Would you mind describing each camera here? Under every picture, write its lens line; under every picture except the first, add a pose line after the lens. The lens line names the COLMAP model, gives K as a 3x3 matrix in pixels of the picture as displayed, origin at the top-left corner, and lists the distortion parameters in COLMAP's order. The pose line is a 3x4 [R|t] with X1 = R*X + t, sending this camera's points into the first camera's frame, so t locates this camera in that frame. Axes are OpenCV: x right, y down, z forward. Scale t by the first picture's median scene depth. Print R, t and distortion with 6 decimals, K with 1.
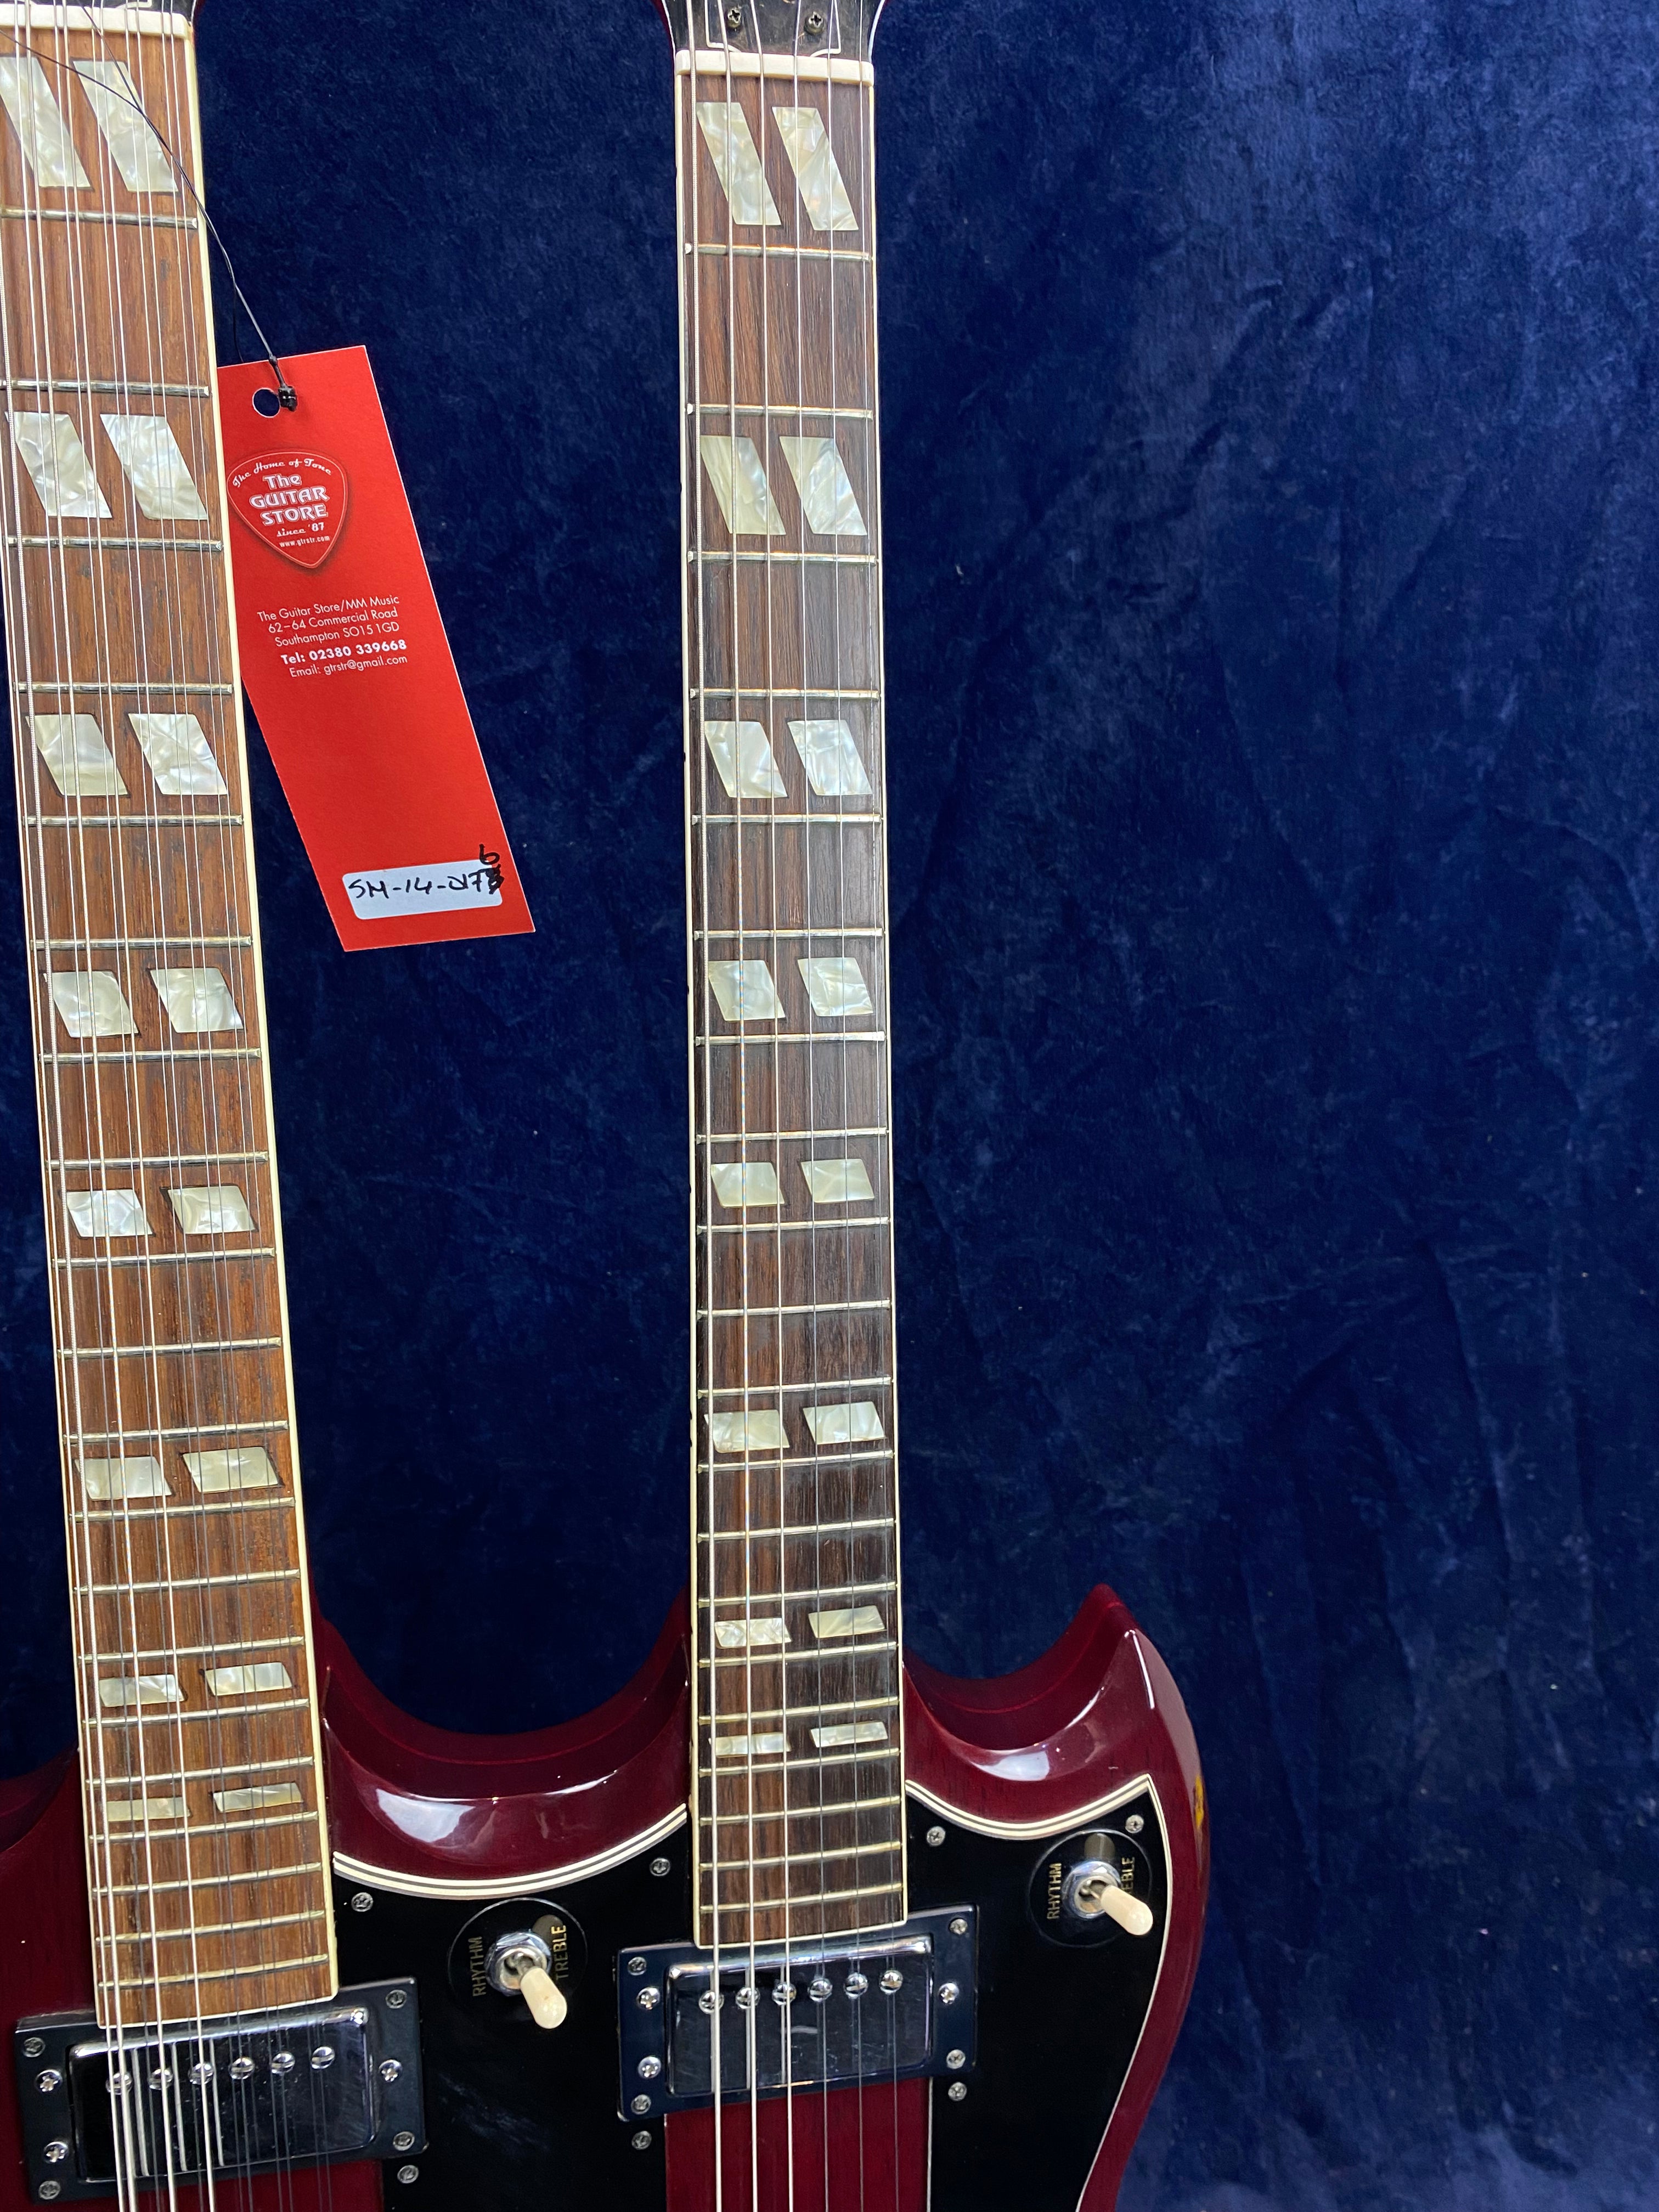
lens RADIAL K [[1673.5, 0, 838.6], [0, 1673.5, 1102.4], [0, 0, 1]] dist [0.003013, -0.001918]
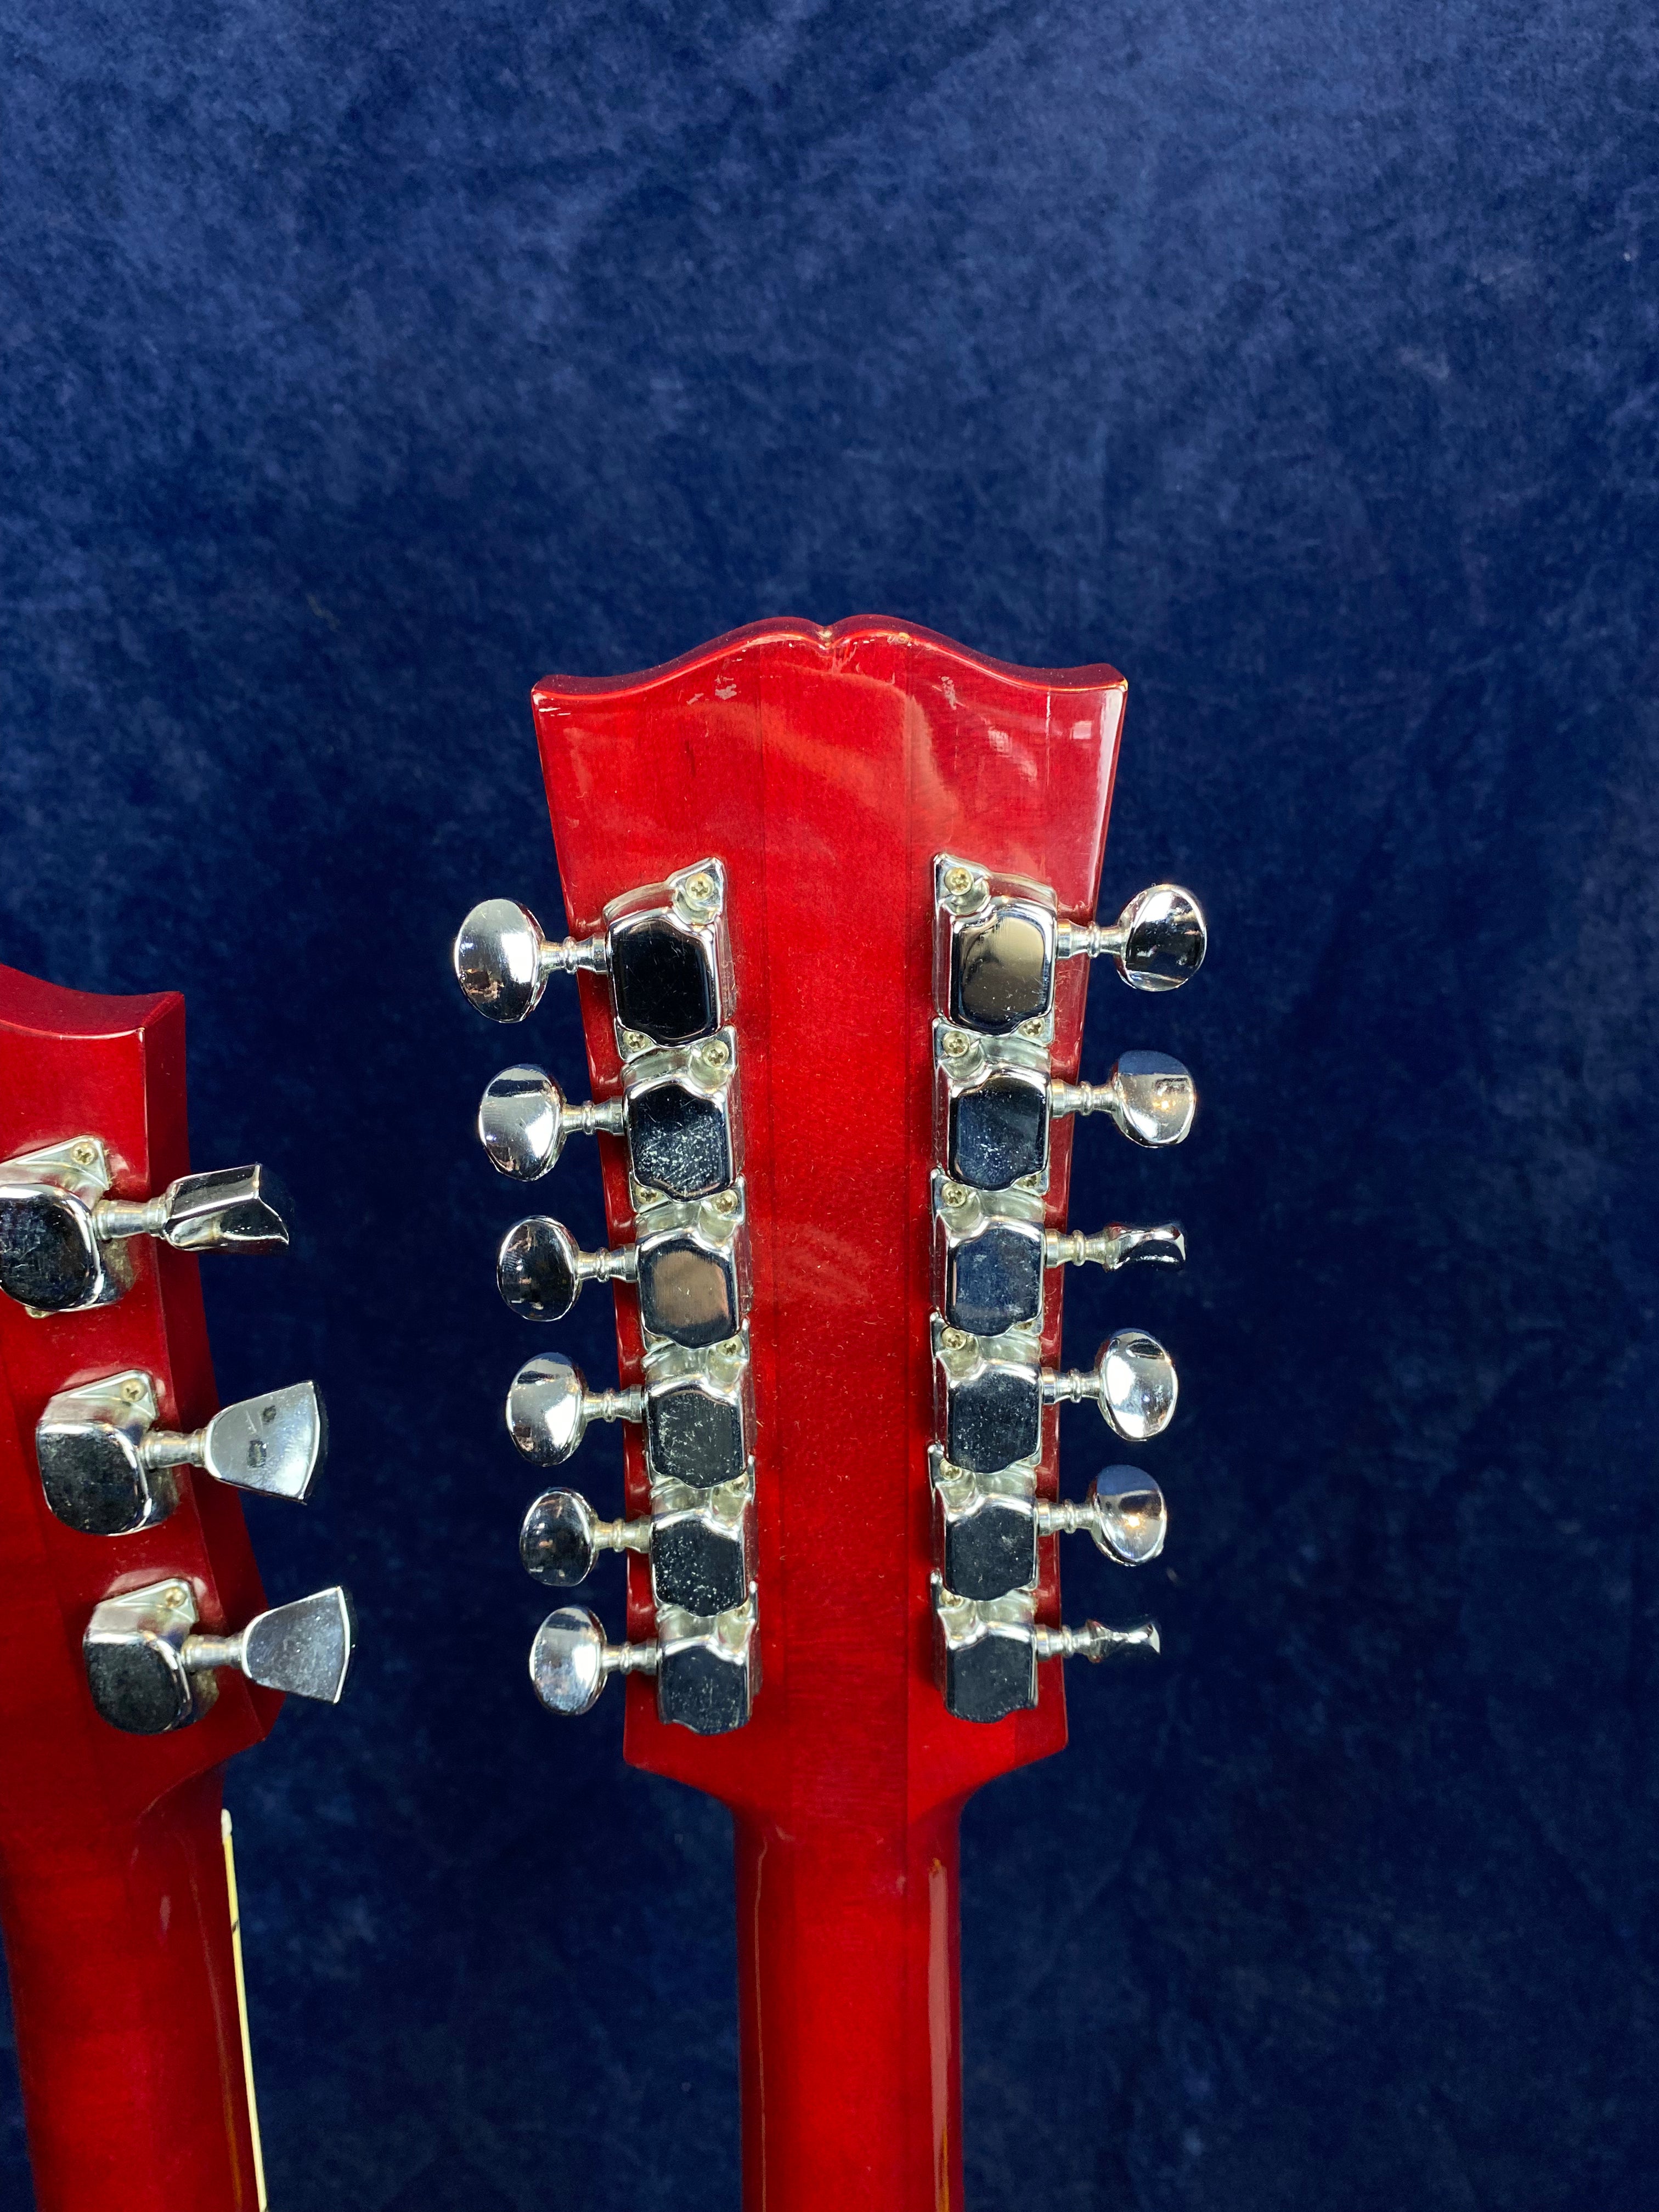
lens RADIAL K [[1726.6, 0, 826.4], [0, 1726.6, 1094.8], [0, 0, 1]] dist [-0.002919, -0.003404]
pose [[0.988326, 0.023909, -0.150465, 0.024410], [-0.027880, 0.999315, -0.024340, -0.568413], [0.149780, 0.028251, 0.988316, 0.078822]]
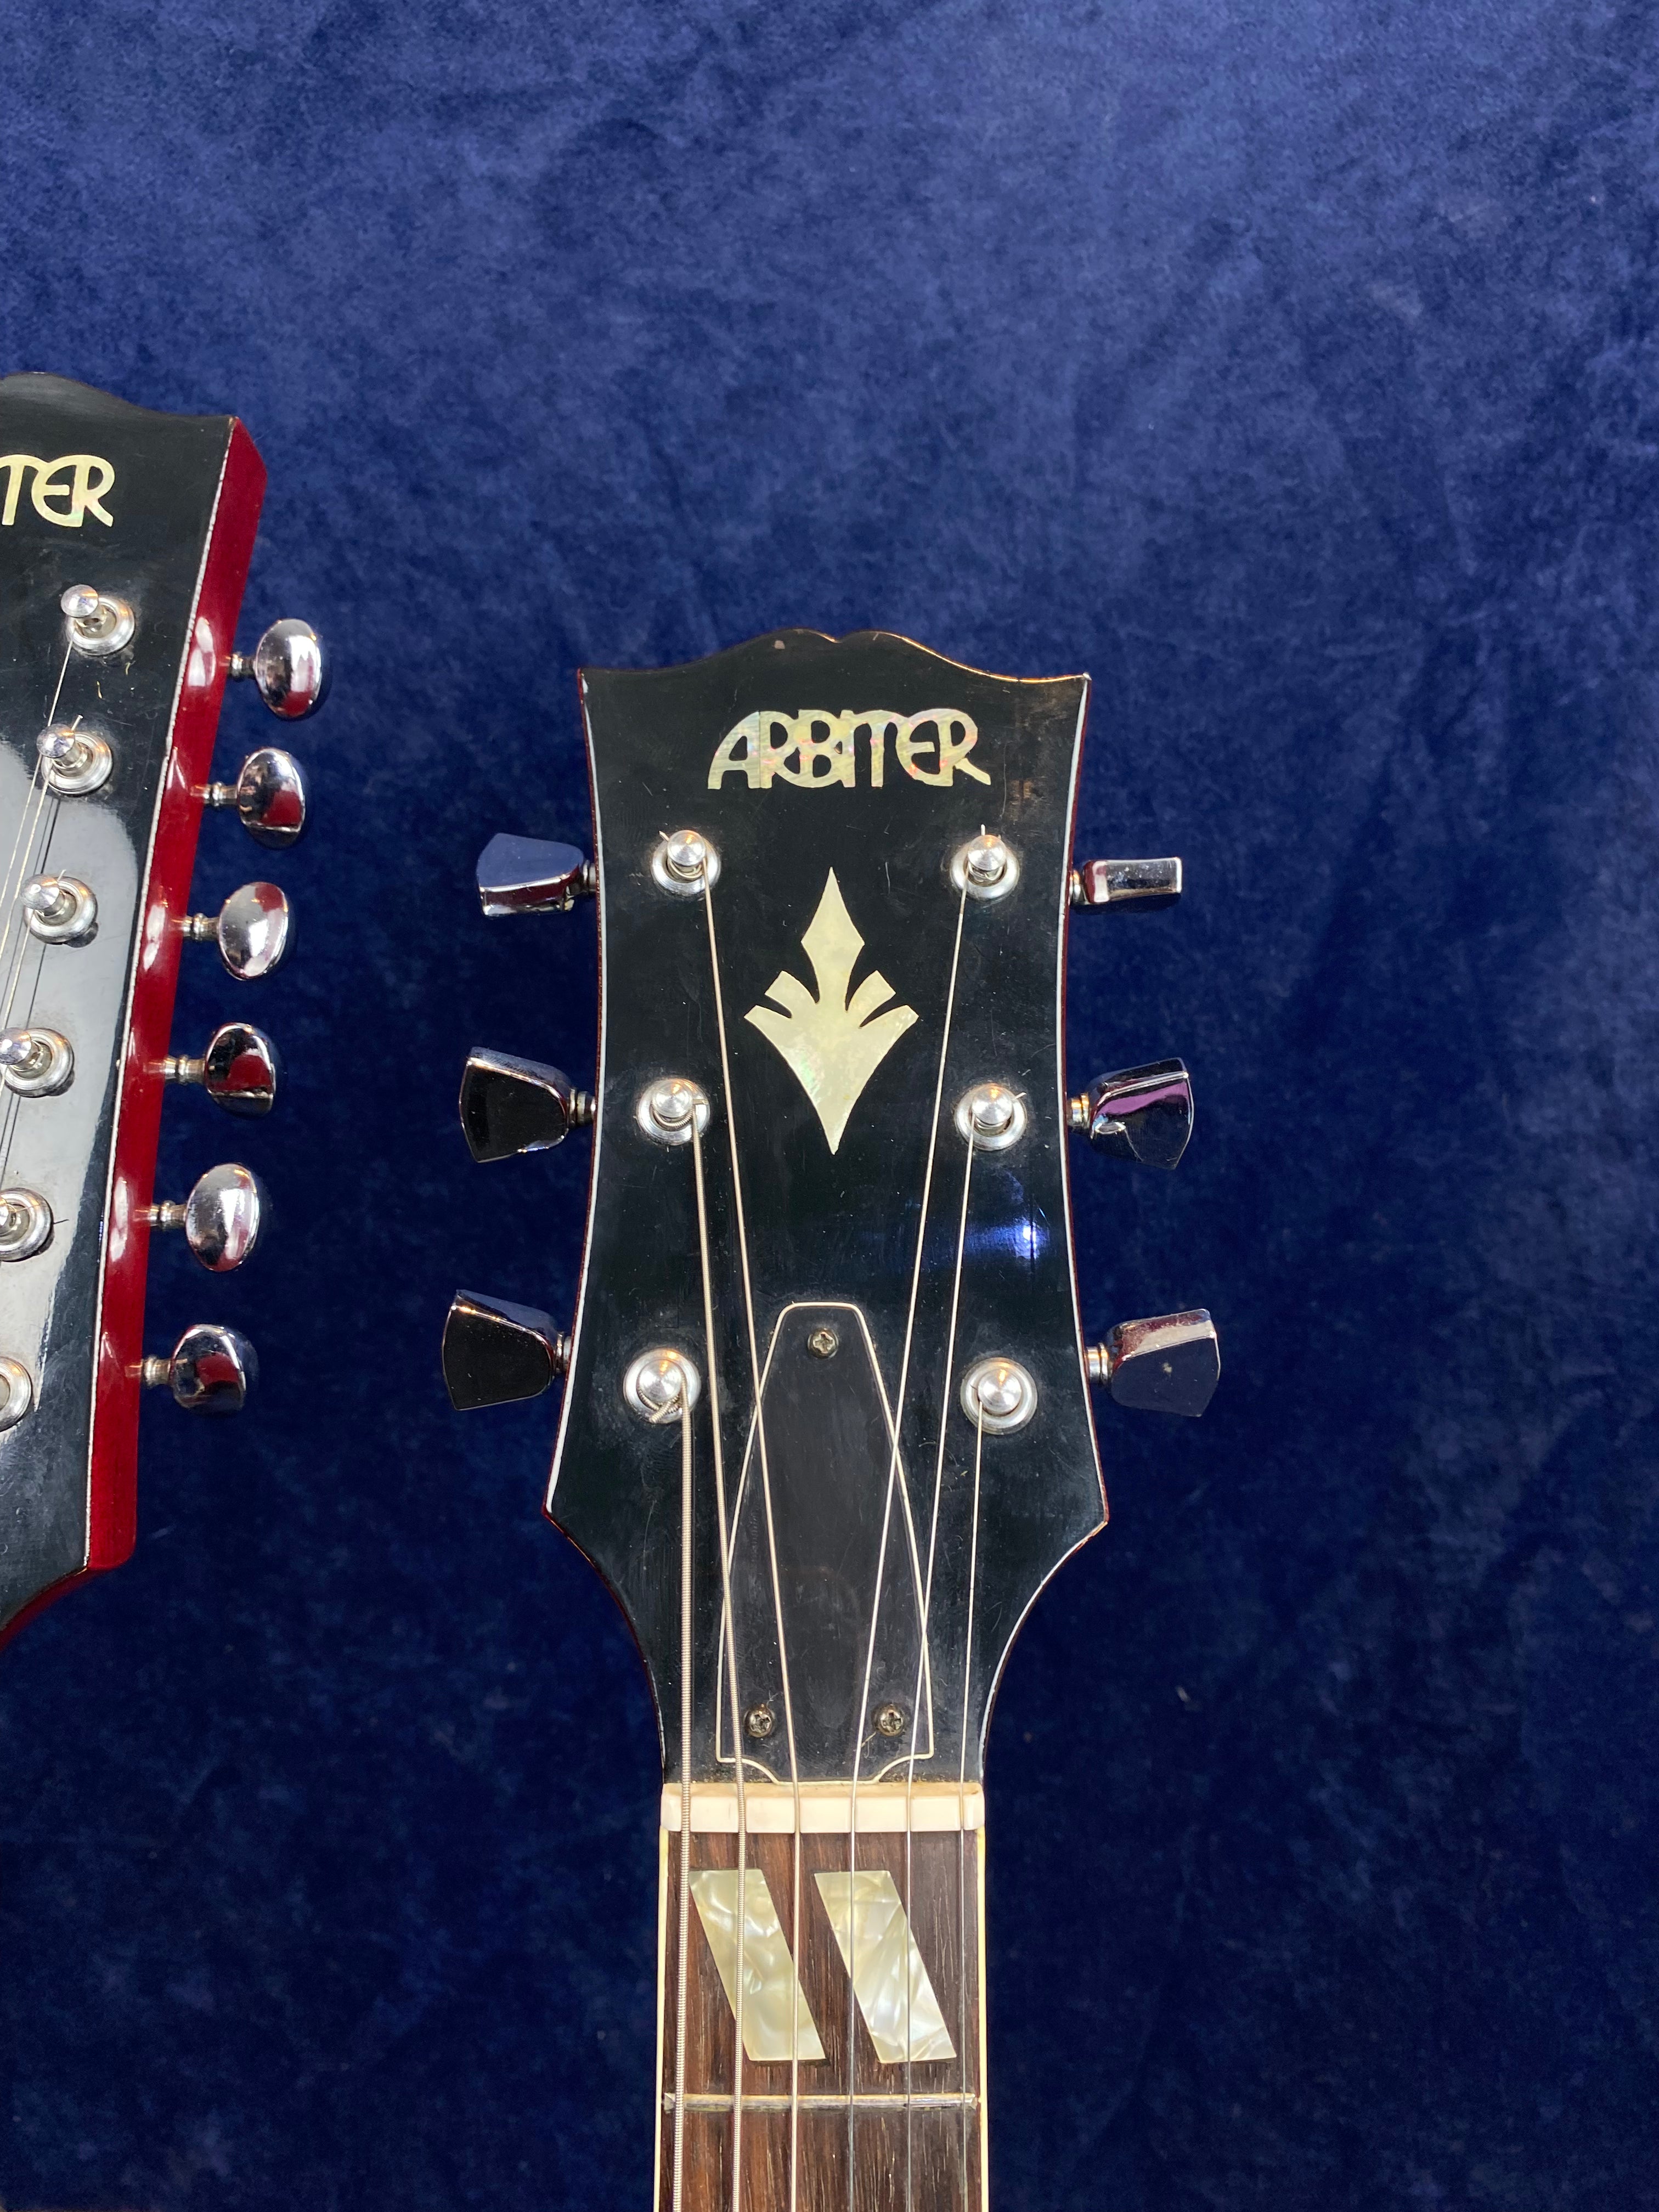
lens RADIAL K [[1706.2, 0, 842.7], [0, 1706.2, 1118.5], [0, 0, 1]] dist [-0.009547, 0.004740]
pose [[0.988840, 0.003227, -0.148947, 0.035406], [-0.038028, 0.972115, -0.231402, -0.405829], [0.144047, 0.234483, 0.961389, 0.189267]]
